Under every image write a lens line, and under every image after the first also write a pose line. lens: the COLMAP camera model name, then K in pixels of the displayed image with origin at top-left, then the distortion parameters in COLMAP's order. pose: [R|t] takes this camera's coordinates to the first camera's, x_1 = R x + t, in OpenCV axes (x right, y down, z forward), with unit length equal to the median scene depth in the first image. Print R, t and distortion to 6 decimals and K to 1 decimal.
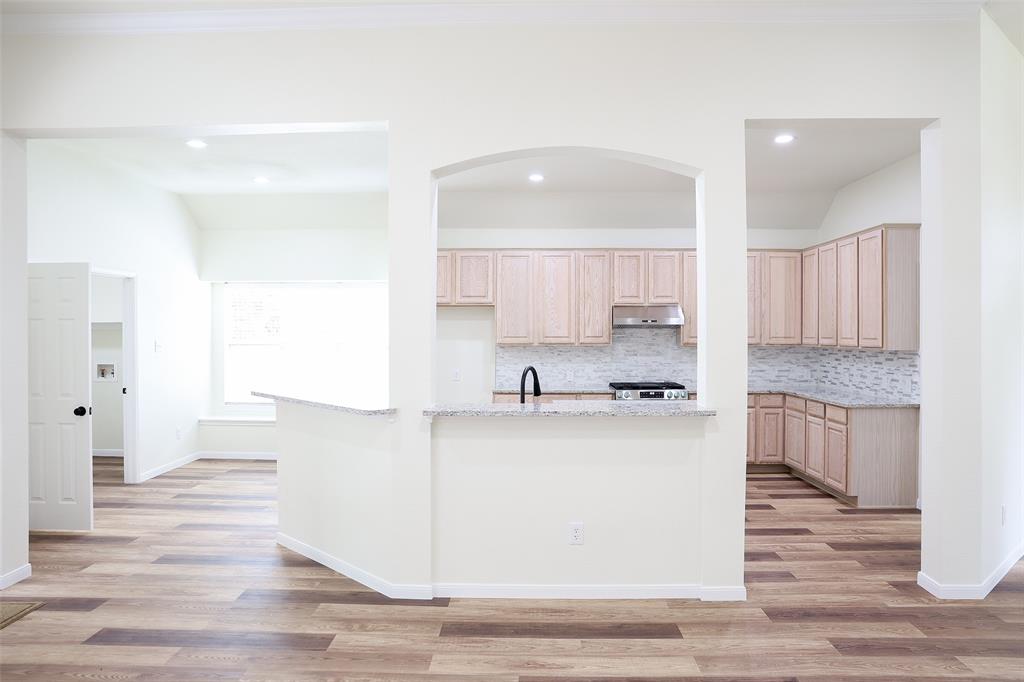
lens RADIAL K [[704.4, 0, 509.1], [0, 704.4, 337.7], [0, 0, 1]] dist [-0.113946, 0.089871]
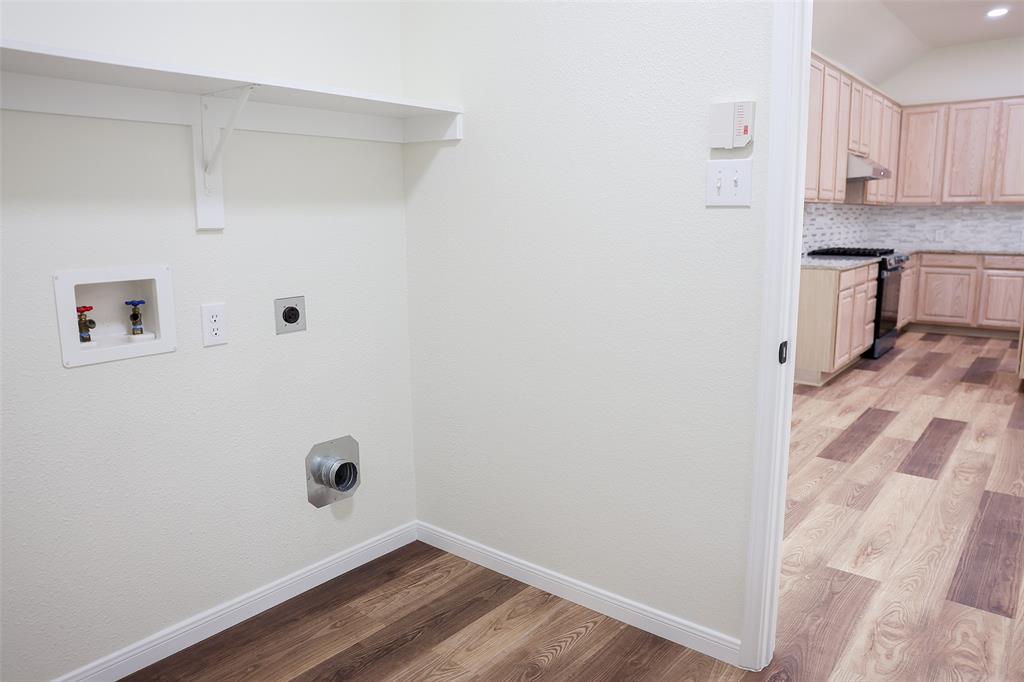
lens RADIAL K [[719.8, 0, 512.0], [0, 719.8, 341.0], [0, 0, 1]] dist [-0.103775, 0.083155]
pose [[0.603770, -0.146320, 0.783615, -0.809610], [0.015705, 0.985003, 0.171823, 0.024752], [-0.797004, -0.091435, 0.597013, 0.893515]]
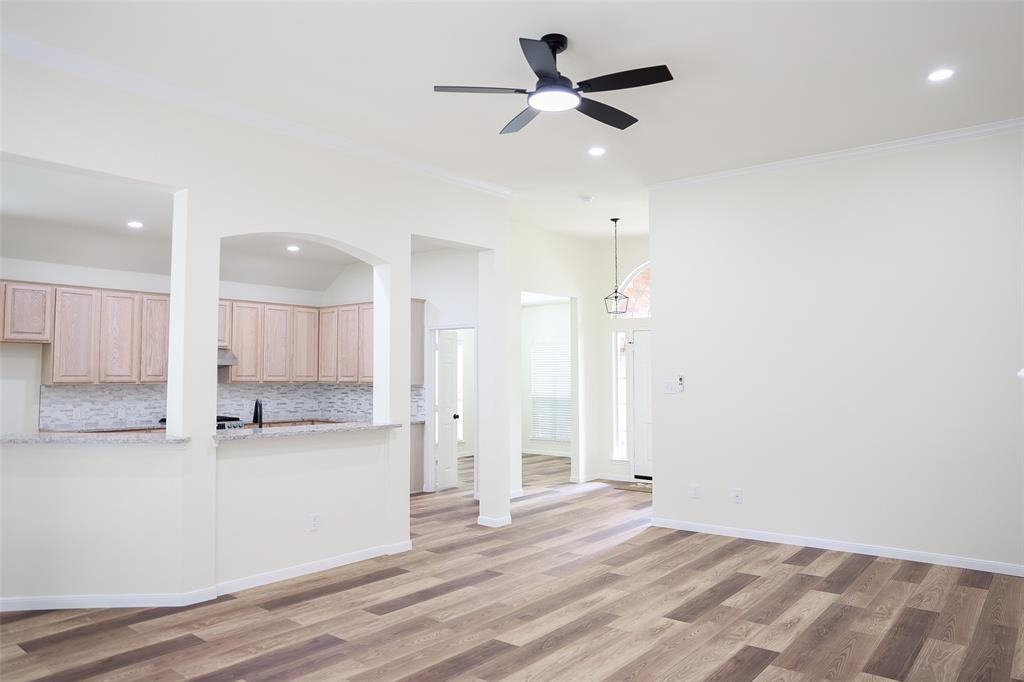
lens RADIAL K [[704.4, 0, 509.1], [0, 704.4, 337.7], [0, 0, 1]] dist [-0.113946, 0.089871]
pose [[0.609407, 0.040067, 0.791845, -0.416892], [0.004976, 0.998509, -0.054354, 0.000738], [-0.792842, 0.037064, 0.608299, -0.065545]]
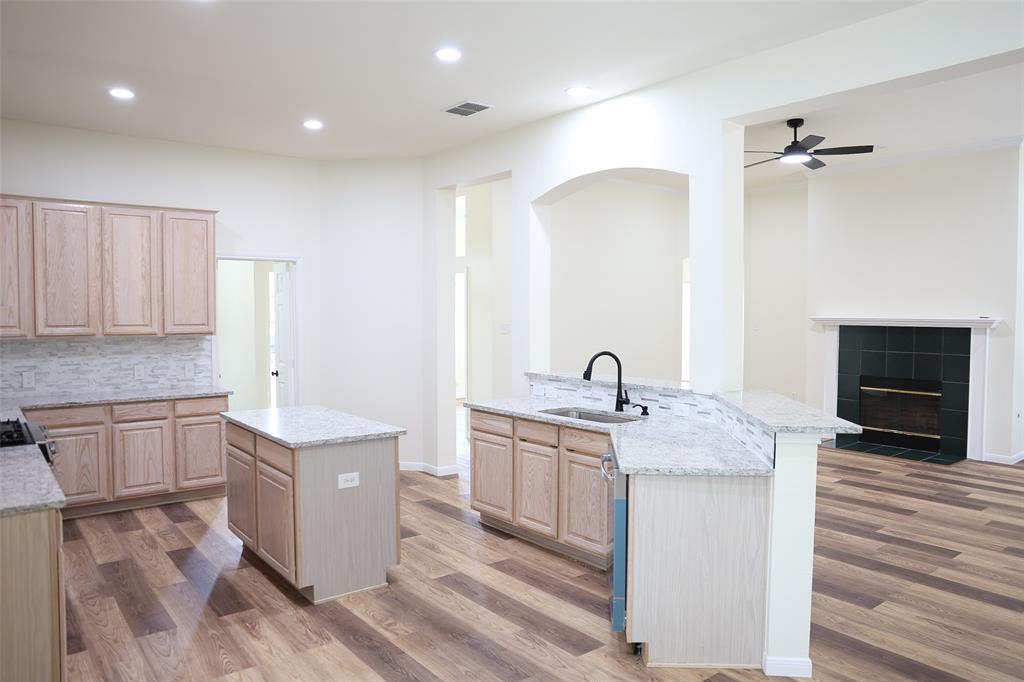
lens RADIAL K [[704.4, 0, 509.1], [0, 704.4, 337.7], [0, 0, 1]] dist [-0.113946, 0.089871]
pose [[-0.643106, -0.030127, 0.765184, -0.431670], [0.003307, 0.999107, 0.042117, -0.016749], [-0.765770, 0.029616, -0.642432, 1.109346]]
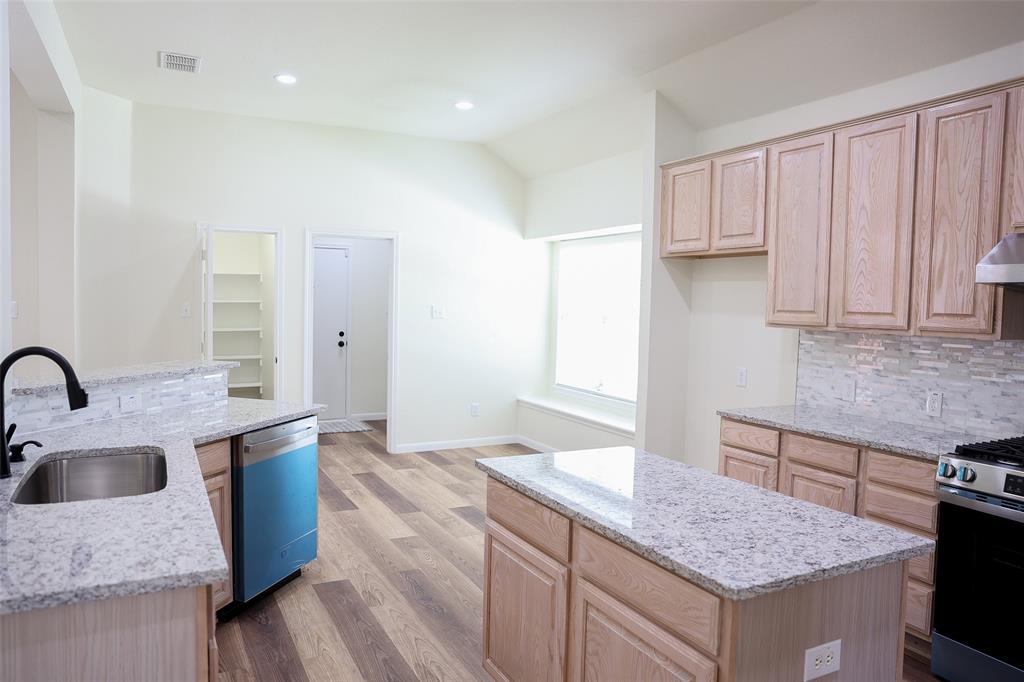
lens RADIAL K [[704.4, 0, 509.1], [0, 704.4, 337.7], [0, 0, 1]] dist [-0.113946, 0.089871]
pose [[0.481842, 0.052864, -0.874662, 0.376869], [-0.028611, 0.998595, 0.044593, 0.001632], [0.875791, 0.003538, 0.482677, 0.649919]]
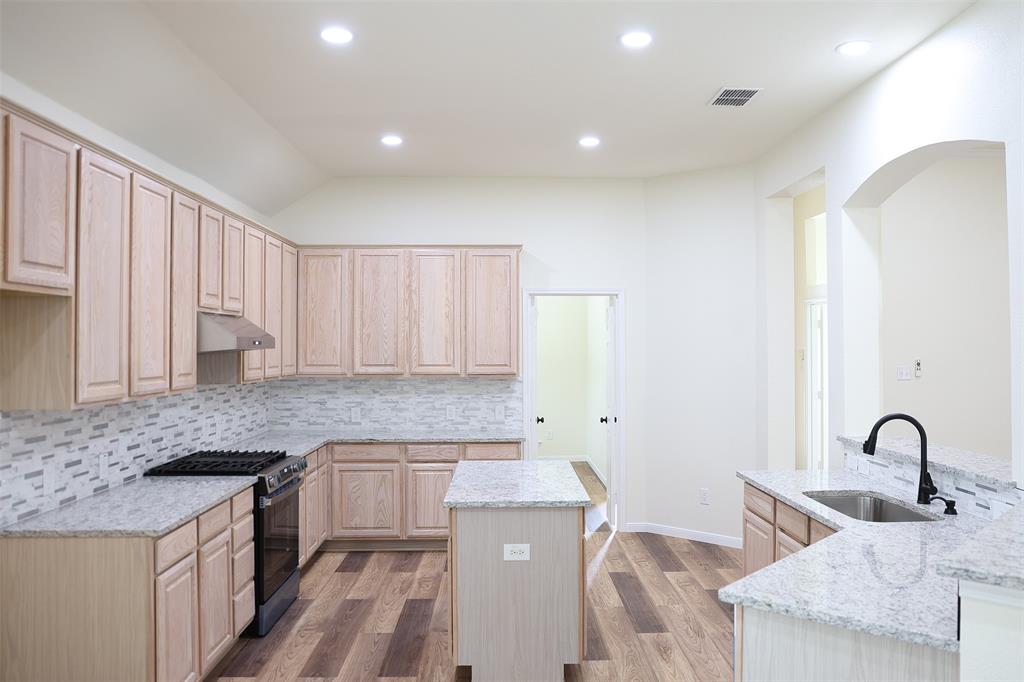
lens RADIAL K [[803.0, 0, 534.7], [0, 803.0, 330.8], [0, 0, 1]] dist [-0.115288, 0.095342]
pose [[-0.070891, 0.017181, 0.997336, -0.474365], [0.007603, 0.999832, -0.016684, -0.022513], [-0.997455, 0.006400, -0.071010, 0.884222]]
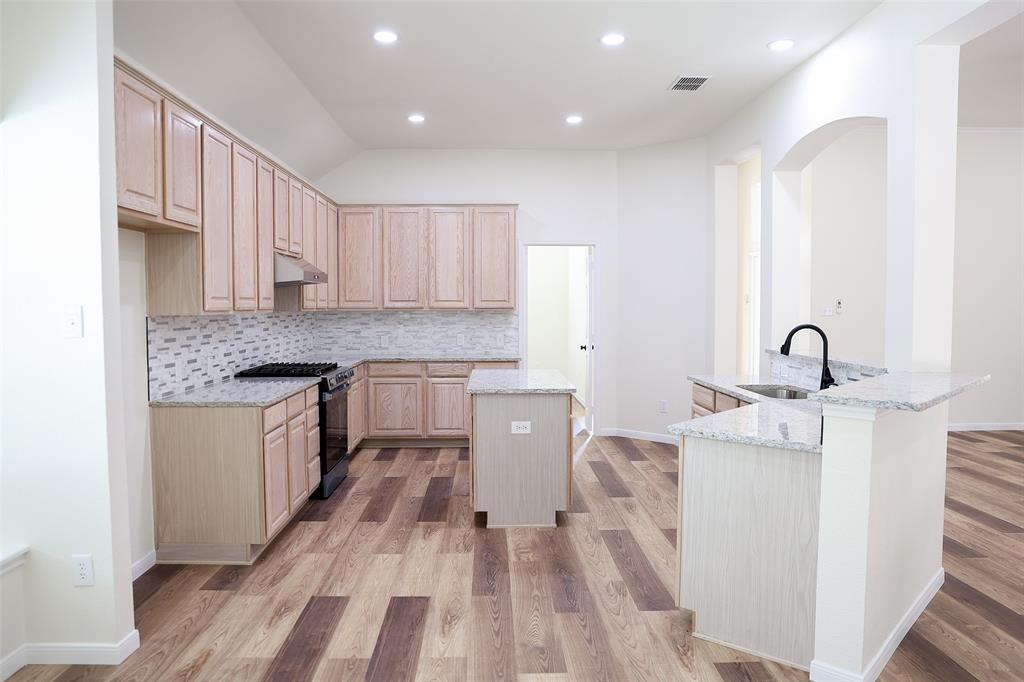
lens RADIAL K [[710.8, 0, 507.8], [0, 710.8, 339.8], [0, 0, 1]] dist [-0.115988, 0.095923]
pose [[-0.056234, -0.050591, 0.997135, -0.570865], [0.006448, 0.998676, 0.051033, 0.005275], [-0.998397, 0.009299, -0.055833, 0.906145]]
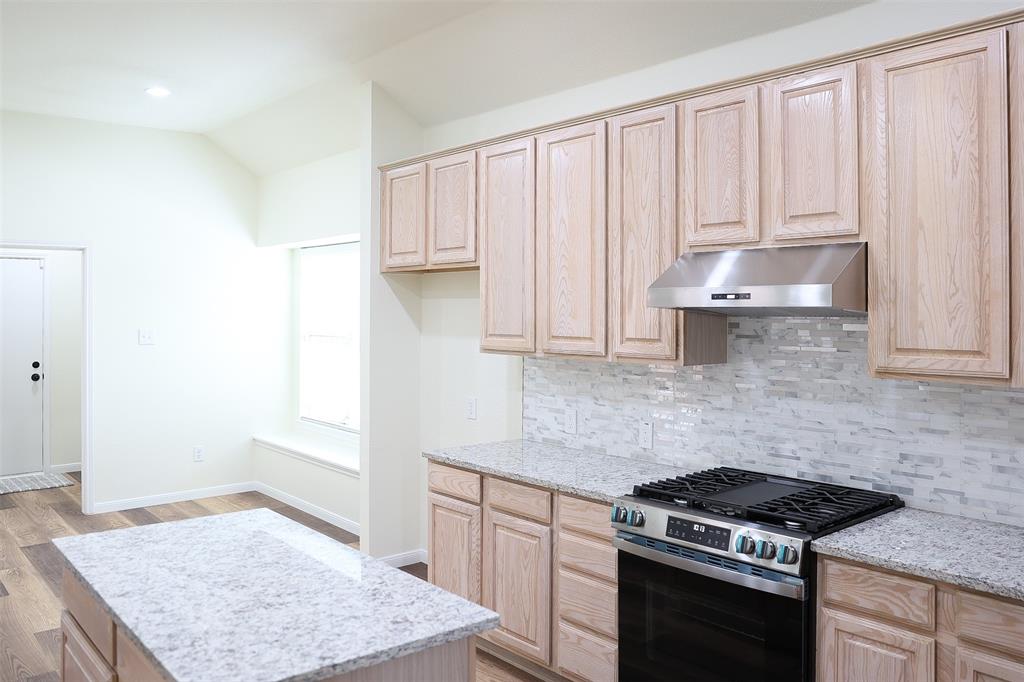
lens RADIAL K [[830.0, 0, 509.0], [0, 830.0, 297.7], [0, 0, 1]] dist [-0.118379, 0.100615]
pose [[0.664124, -0.011009, -0.747541, 0.441546], [-0.004552, 0.999813, -0.018769, -0.016505], [0.747608, 0.015868, 0.663950, 0.726888]]
